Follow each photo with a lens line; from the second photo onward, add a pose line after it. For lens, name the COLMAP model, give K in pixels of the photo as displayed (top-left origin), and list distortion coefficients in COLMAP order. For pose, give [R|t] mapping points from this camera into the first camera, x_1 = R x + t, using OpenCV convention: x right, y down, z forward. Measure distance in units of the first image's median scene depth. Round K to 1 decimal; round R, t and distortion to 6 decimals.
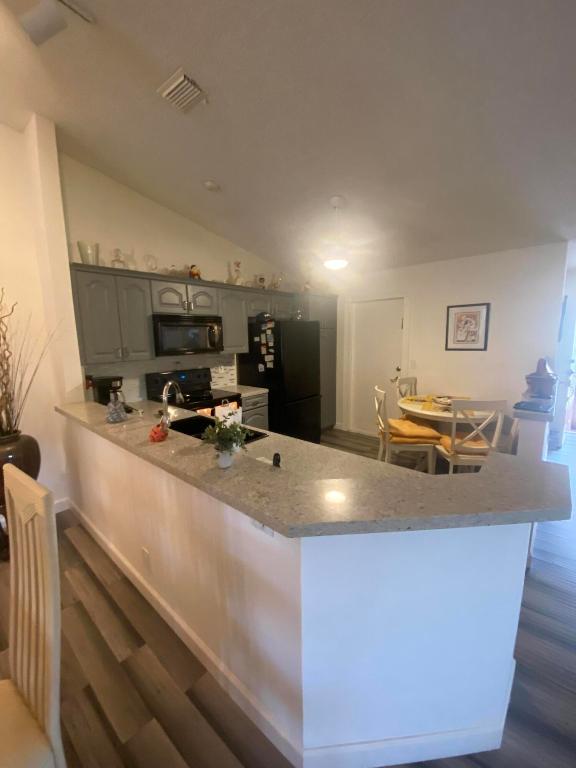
lens RADIAL K [[311.2, 0, 288.0], [0, 311.2, 384.0], [0, 0, 1]] dist [0.029166, -0.022872]
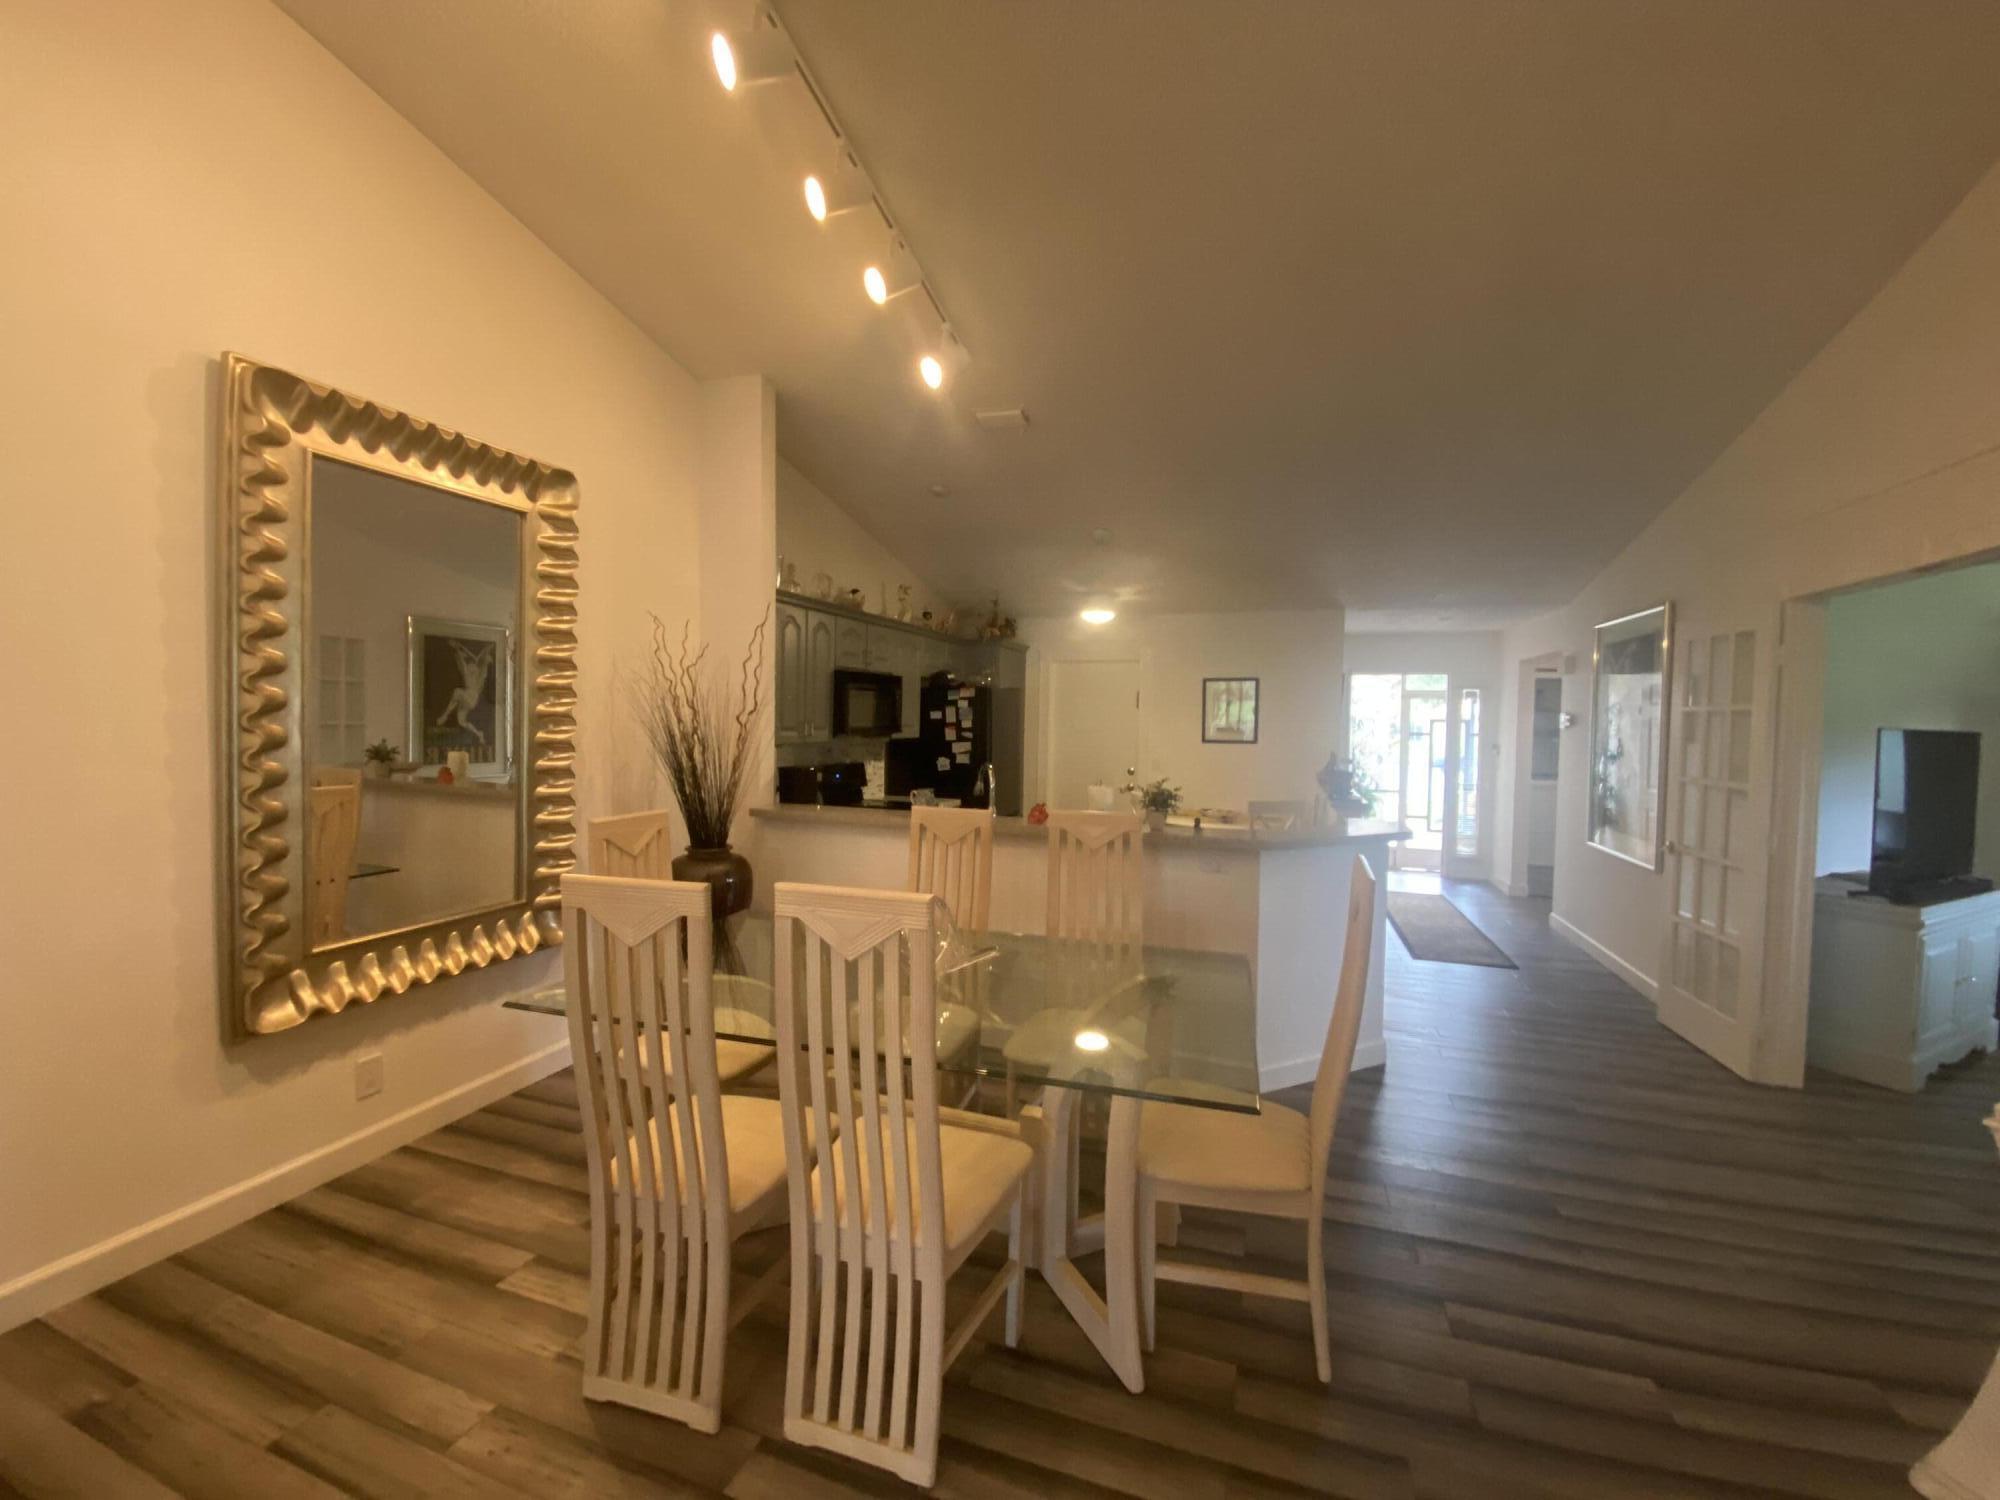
lens RADIAL K [[810.5, 0, 991.6], [0, 810.5, 741.9], [0, 0, 1]] dist [0.029166, -0.022872]
pose [[0.930064, 0.022654, 0.366697, -0.574999], [0.023144, 0.992502, -0.120014, 0.093577], [-0.366667, 0.120108, 0.922567, -0.449151]]
